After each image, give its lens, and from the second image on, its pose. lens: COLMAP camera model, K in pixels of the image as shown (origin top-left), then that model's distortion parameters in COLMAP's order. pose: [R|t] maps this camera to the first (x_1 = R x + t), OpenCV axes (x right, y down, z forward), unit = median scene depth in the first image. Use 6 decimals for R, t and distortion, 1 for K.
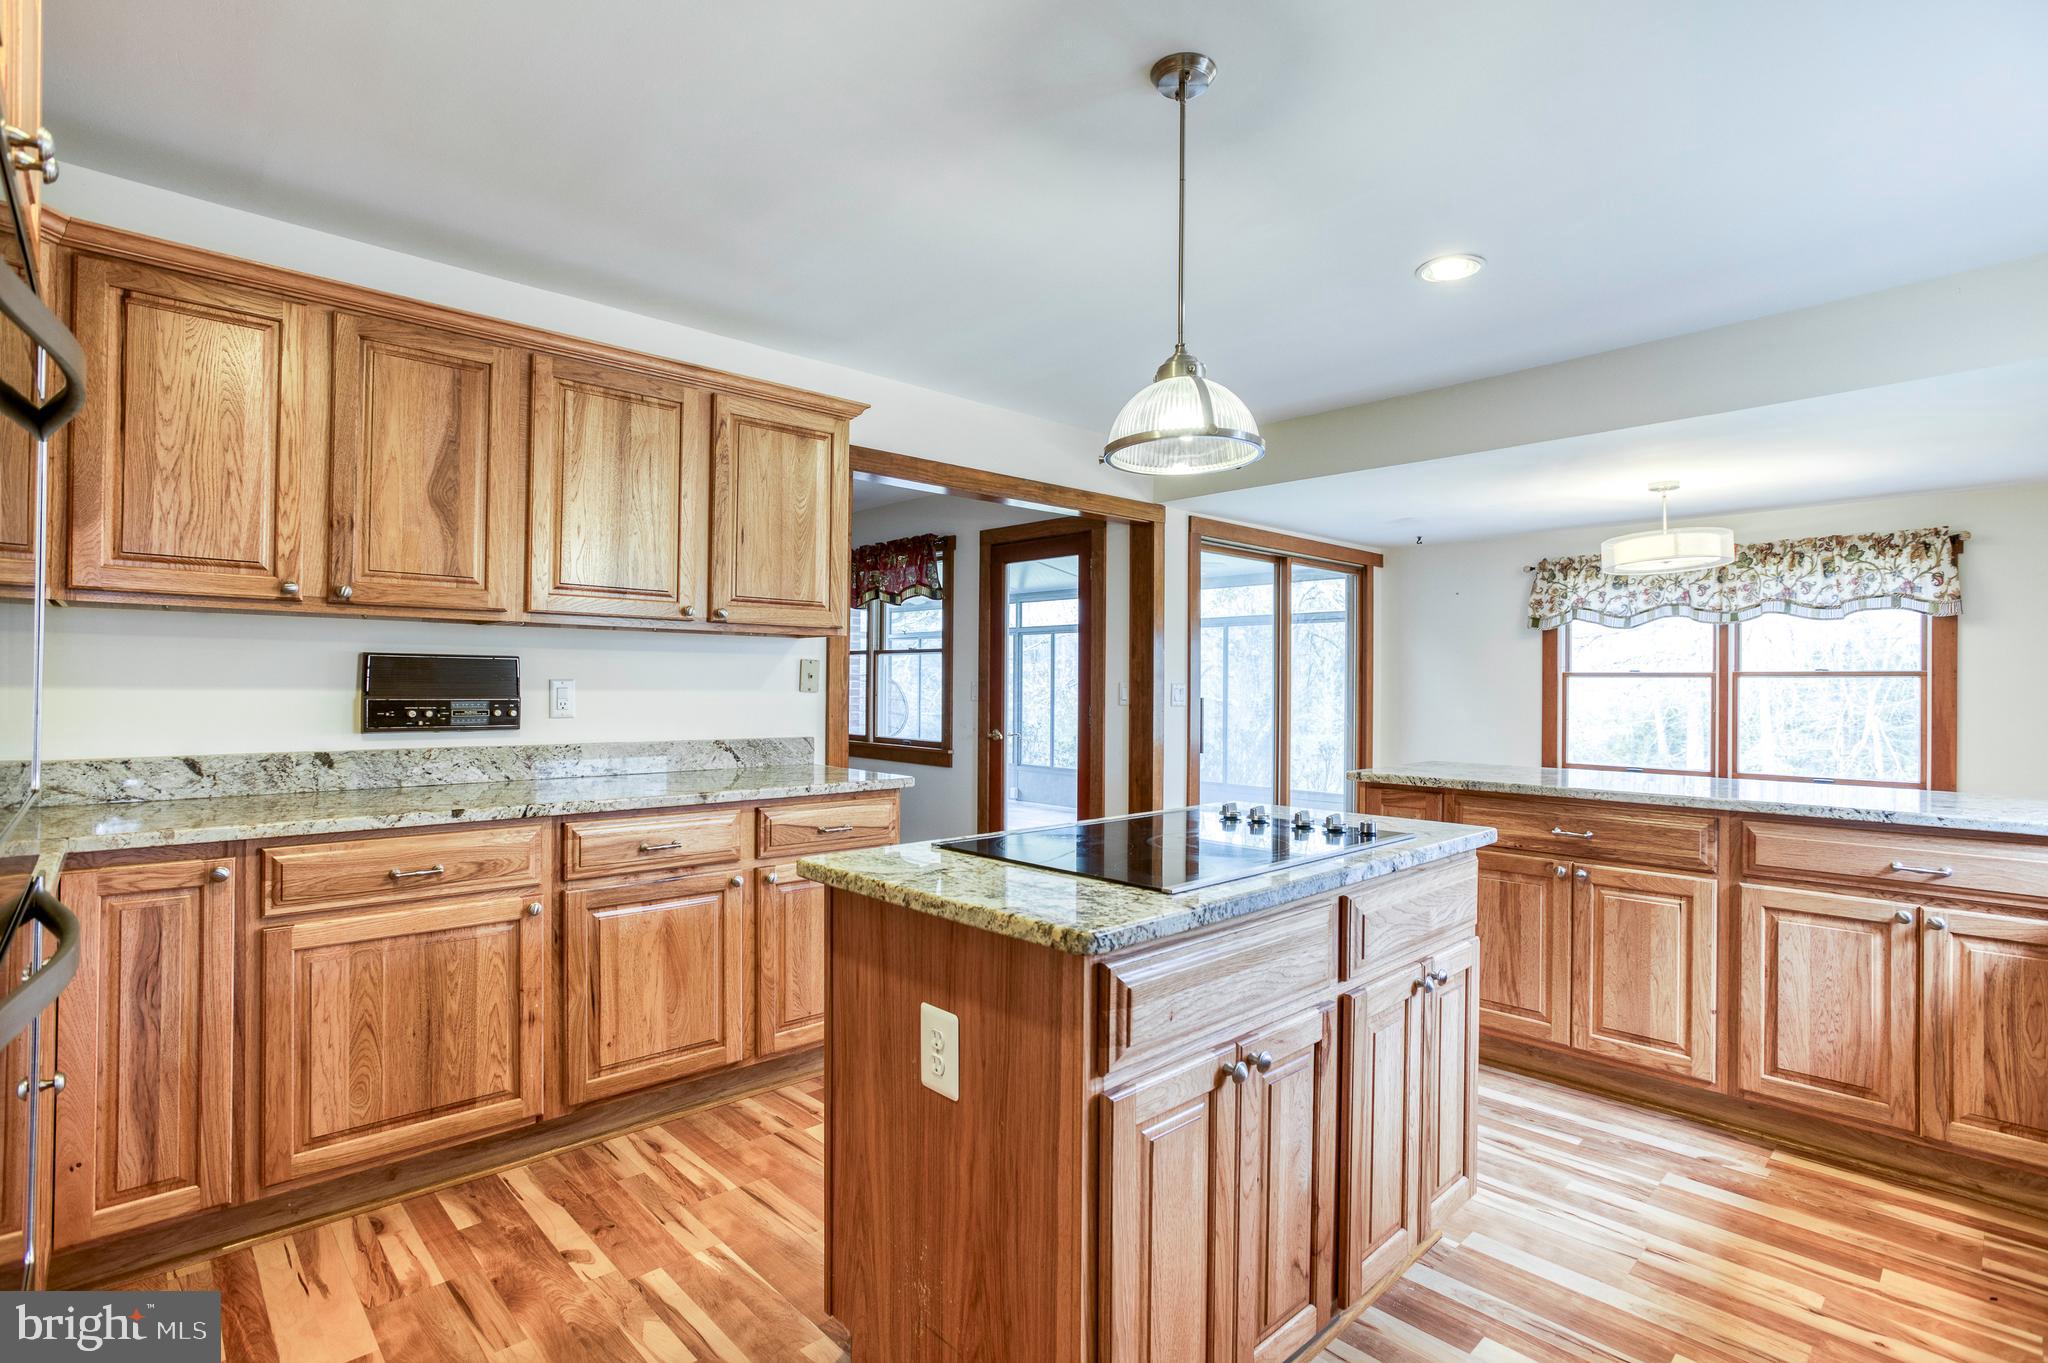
lens RADIAL K [[982.7, 0, 1021.3], [0, 982.7, 679.9], [0, 0, 1]] dist [-0.062180, 0.032740]
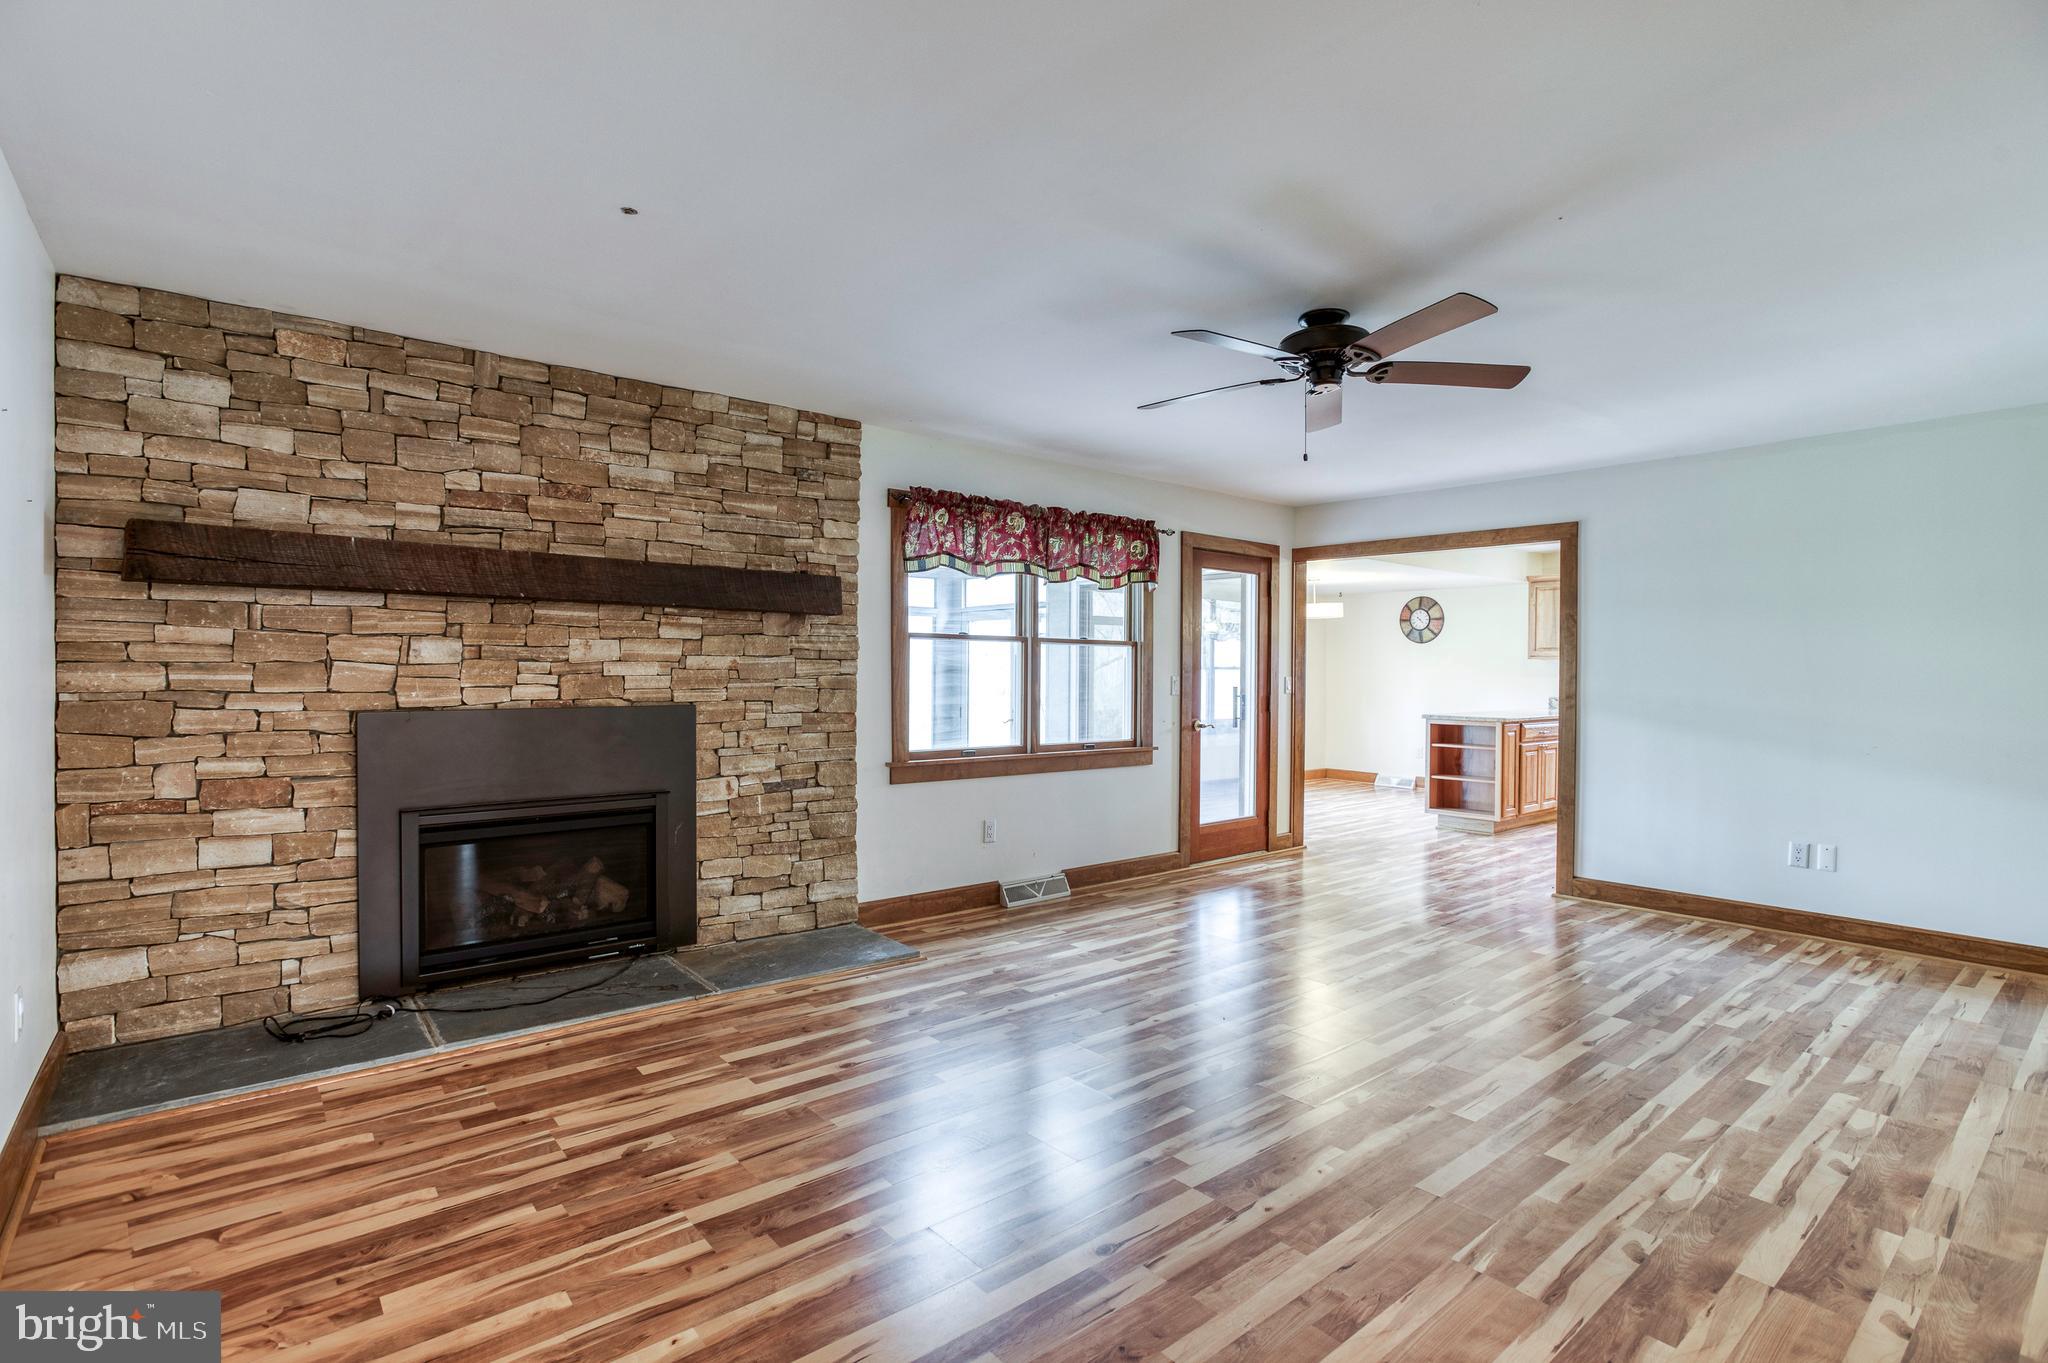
lens RADIAL K [[982.7, 0, 1021.3], [0, 982.7, 679.9], [0, 0, 1]] dist [-0.062180, 0.032740]
pose [[0.067269, -0.010230, 0.997682, -2.791156], [-0.006551, 0.999921, 0.010694, -0.008789], [-0.997713, -0.007255, 0.067196, 2.812258]]
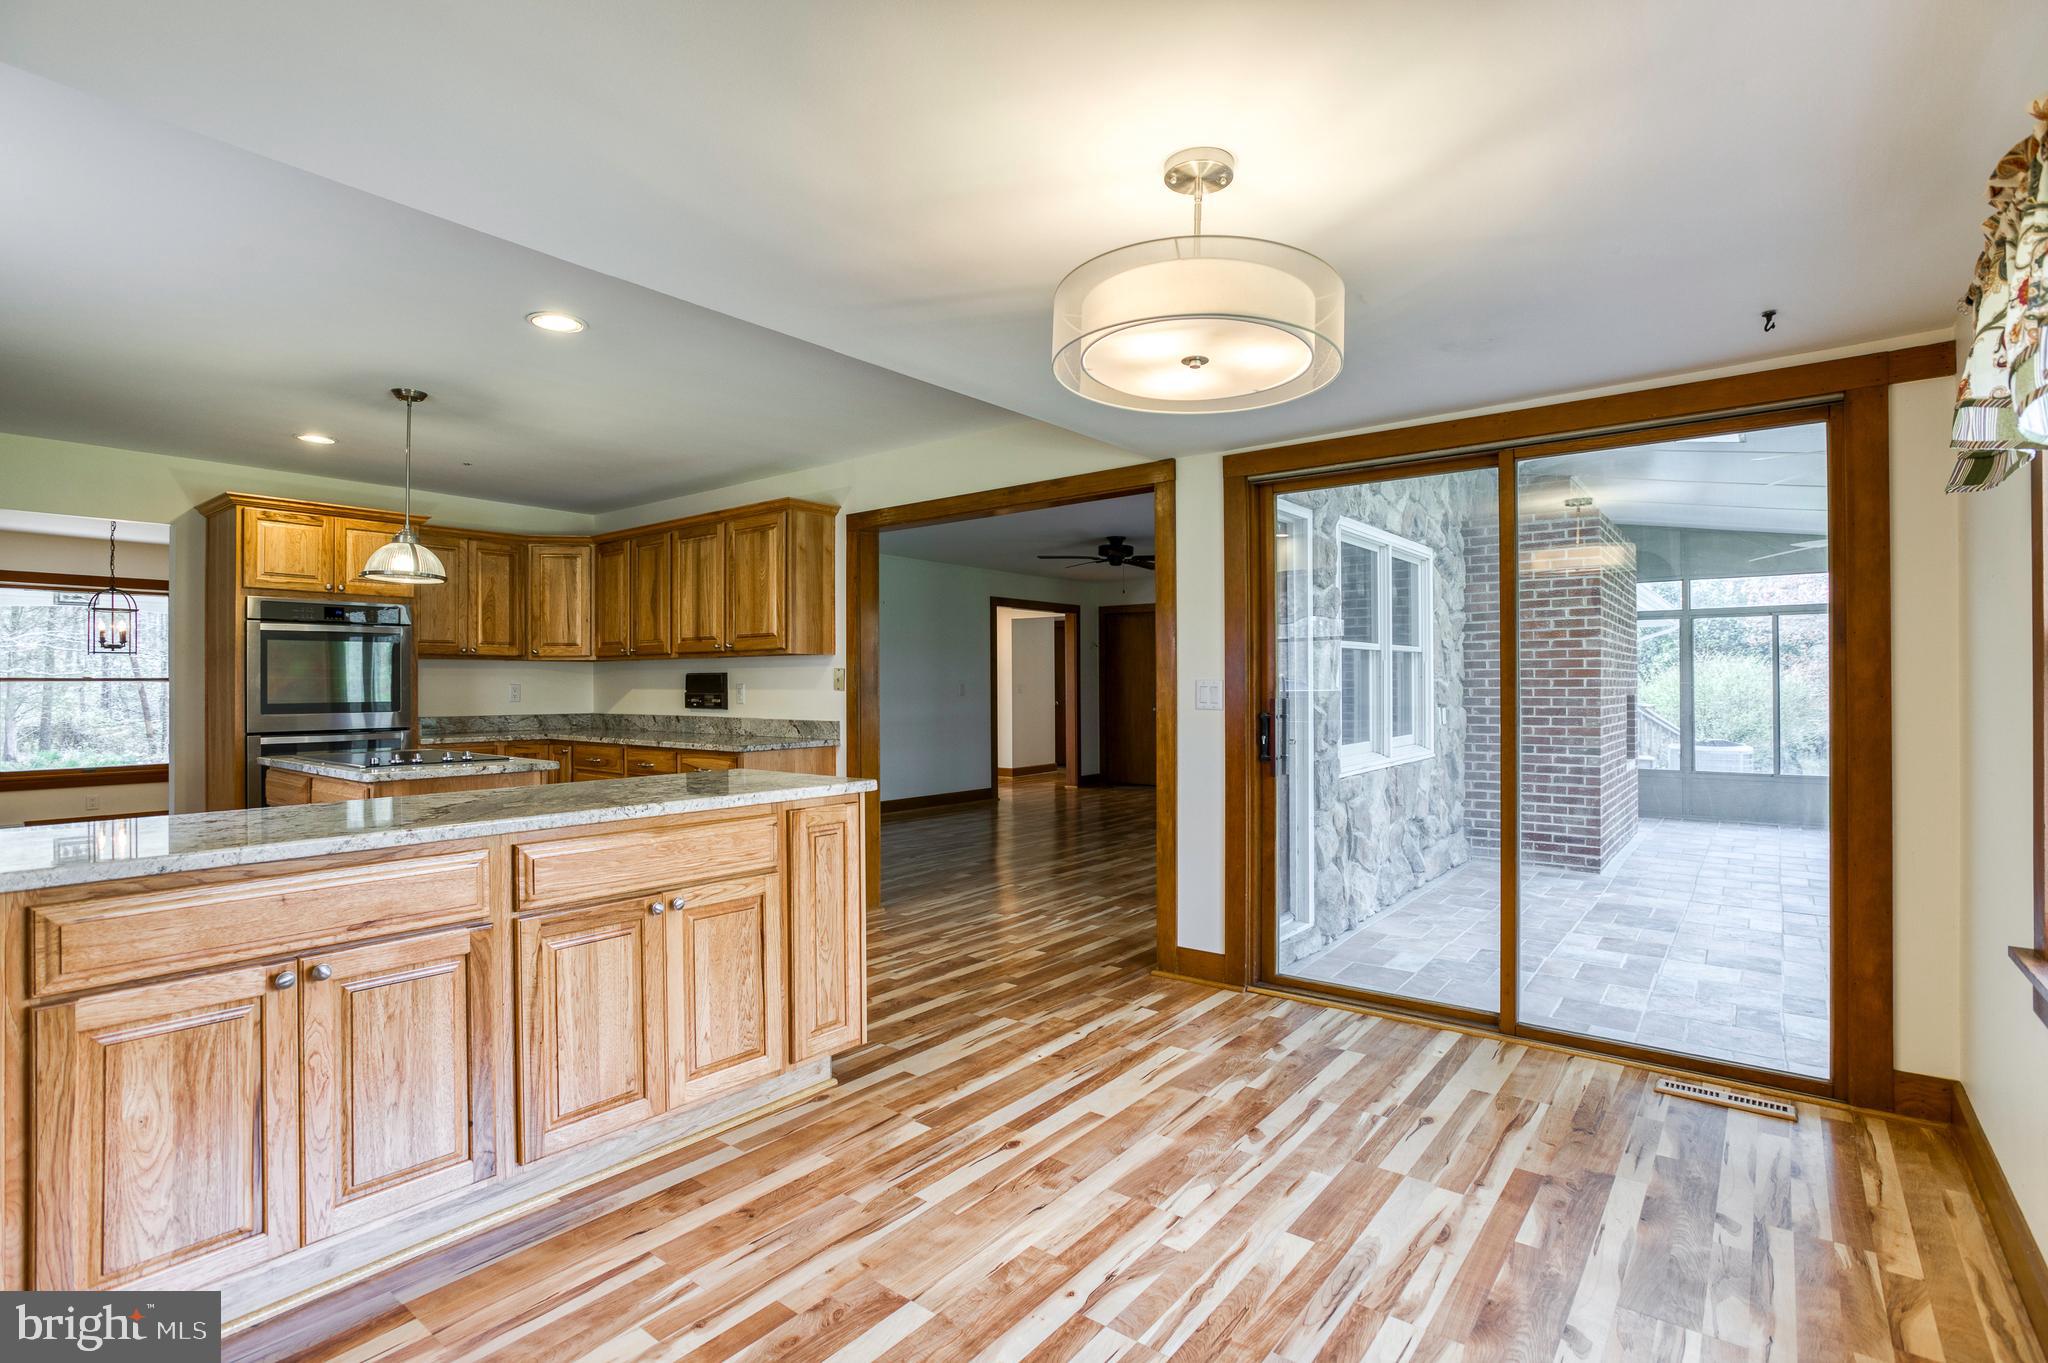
lens RADIAL K [[982.7, 0, 1021.3], [0, 982.7, 679.9], [0, 0, 1]] dist [-0.062180, 0.032740]
pose [[0.145709, -0.011443, -0.989261, 1.822584], [0.010891, 0.999891, -0.009962, 0.020128], [0.989267, -0.009323, 0.145818, 1.517032]]
